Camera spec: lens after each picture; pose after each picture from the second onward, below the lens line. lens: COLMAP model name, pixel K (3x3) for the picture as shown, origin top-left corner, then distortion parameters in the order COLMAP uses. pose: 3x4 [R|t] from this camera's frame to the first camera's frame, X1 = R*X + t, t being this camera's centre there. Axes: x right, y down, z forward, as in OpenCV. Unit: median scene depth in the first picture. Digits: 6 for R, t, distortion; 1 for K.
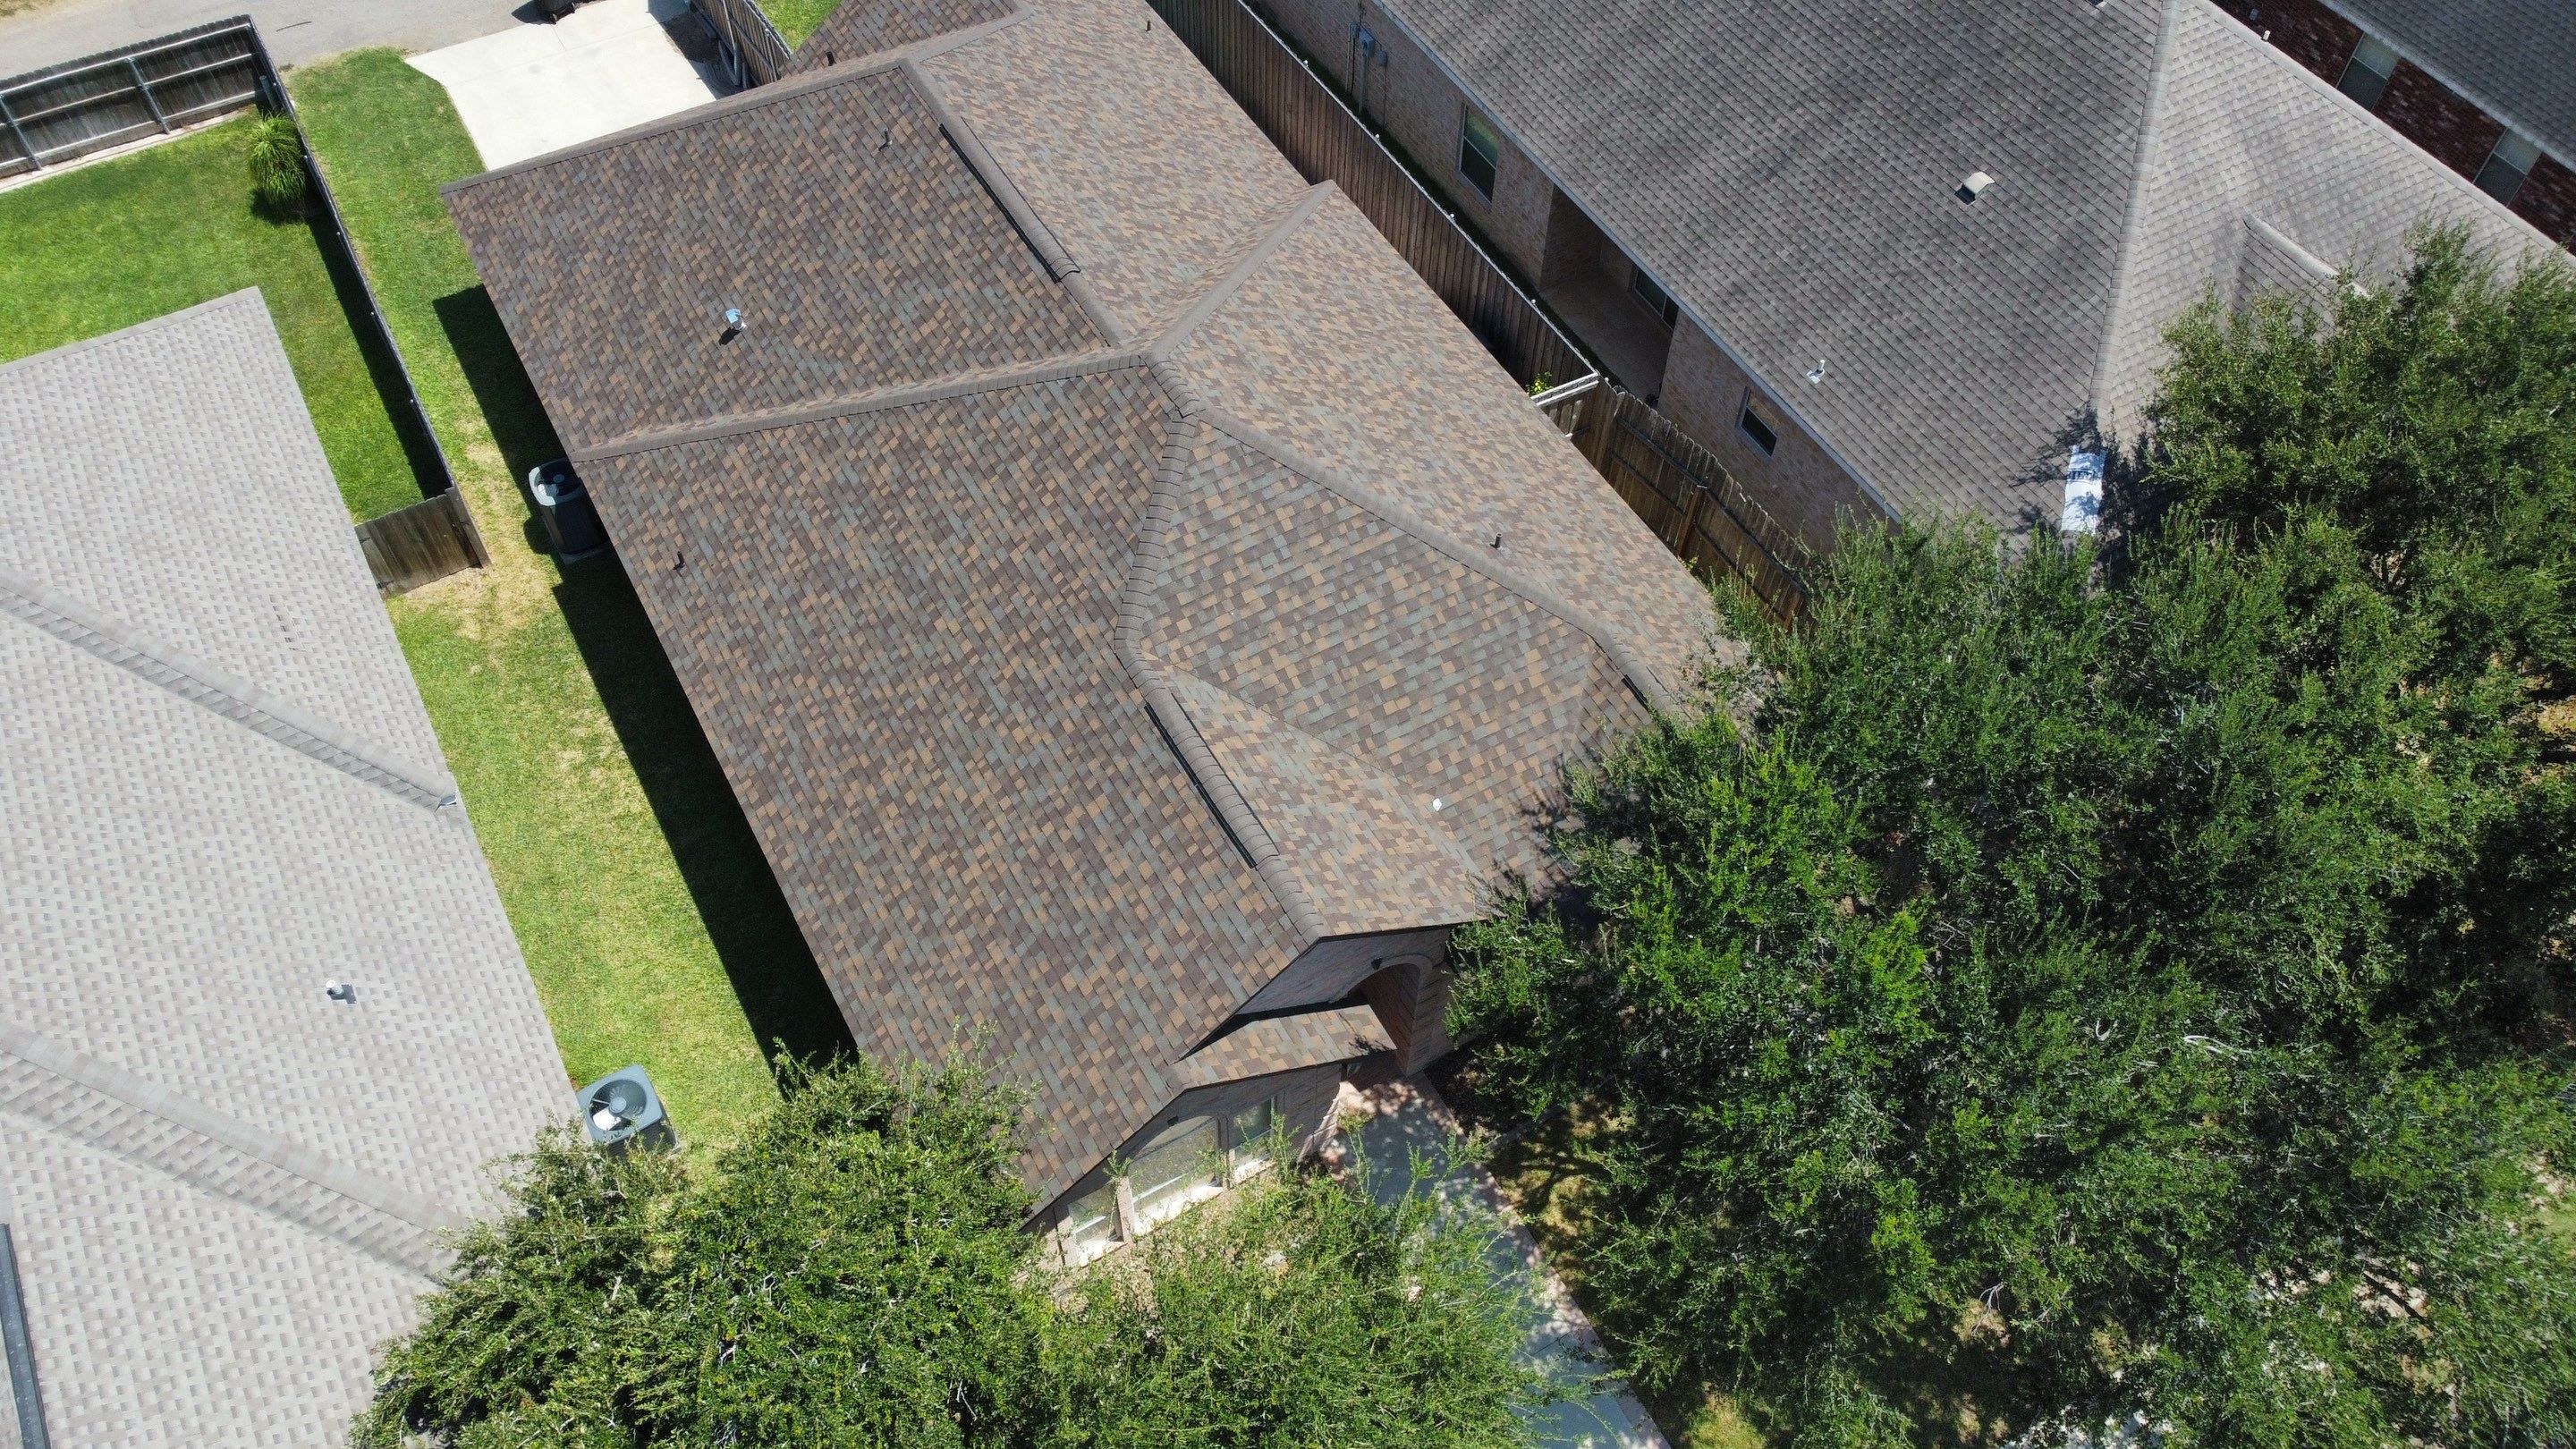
lens RADIAL K [[1947.9, 0, 1296.6], [0, 1947.9, 710.7], [0, 0, 1]] dist [-0.003157, 0.001463]
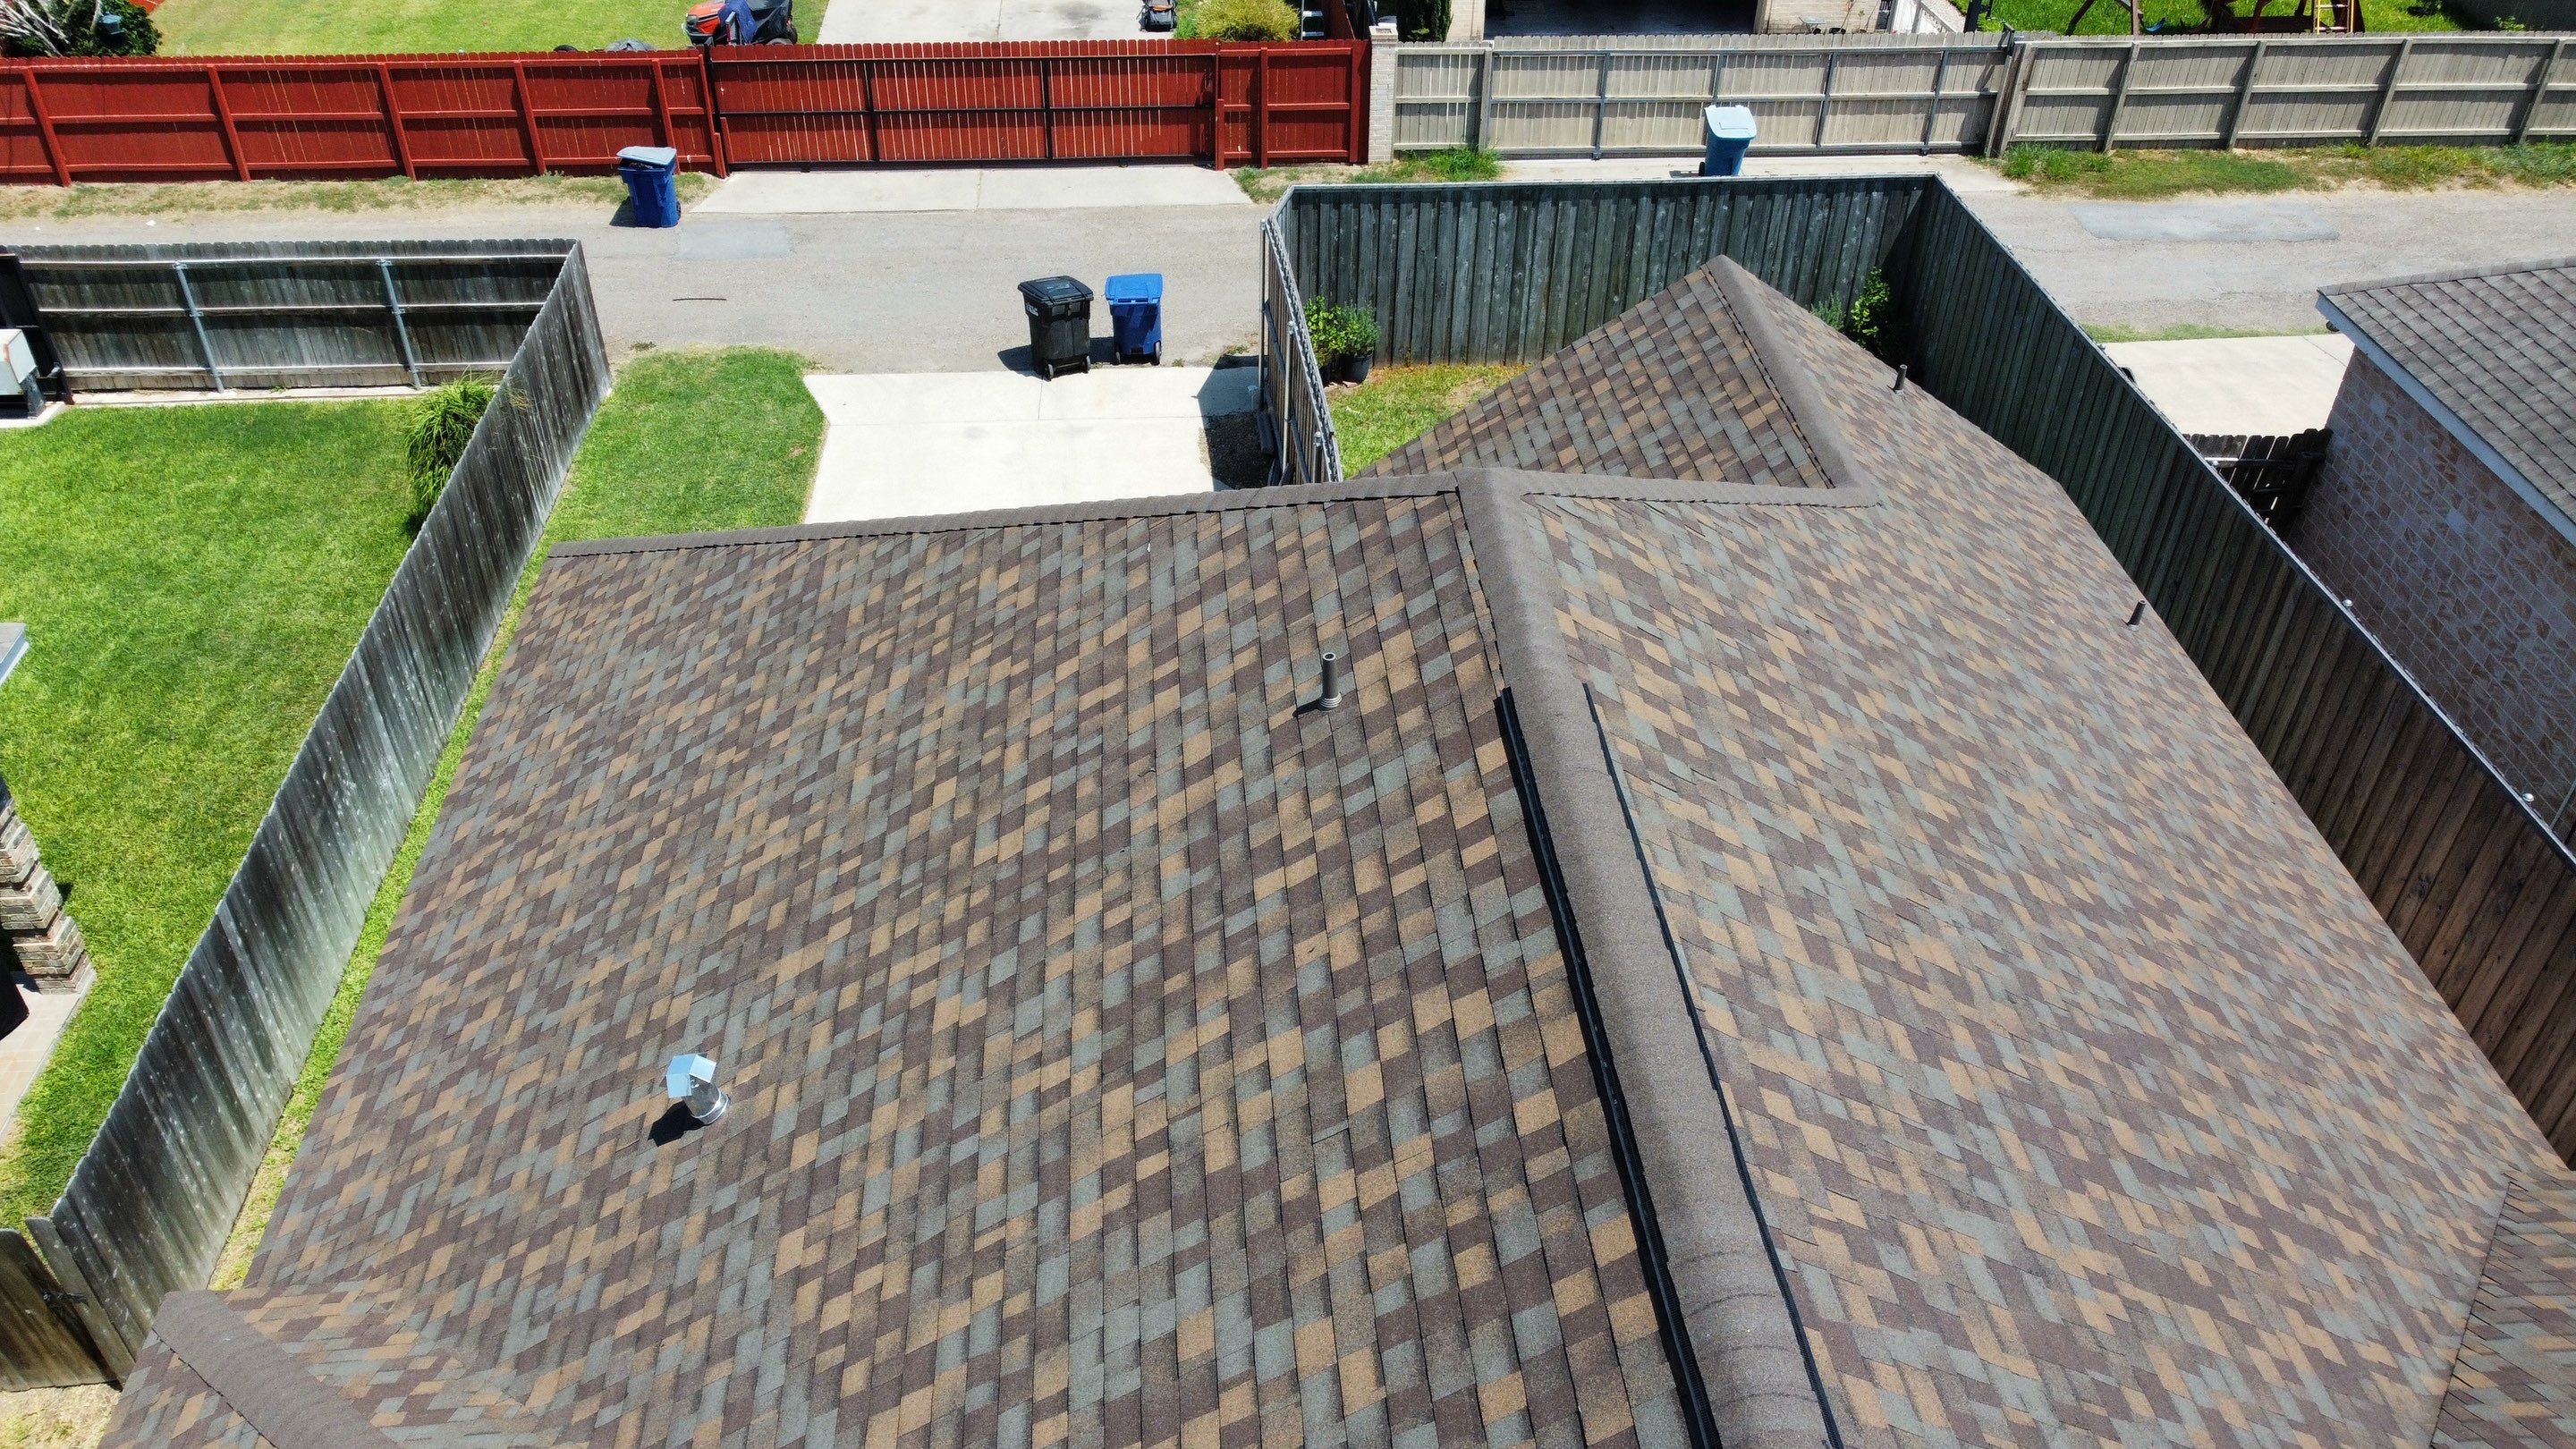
lens RADIAL K [[1947.9, 0, 1296.6], [0, 1947.9, 710.7], [0, 0, 1]] dist [-0.003157, 0.001463]
pose [[0.900222, 0.263791, -0.346431, -0.108600], [-0.351431, 0.909911, -0.220358, -0.218832], [0.257093, 0.320118, 0.911827, 0.714558]]
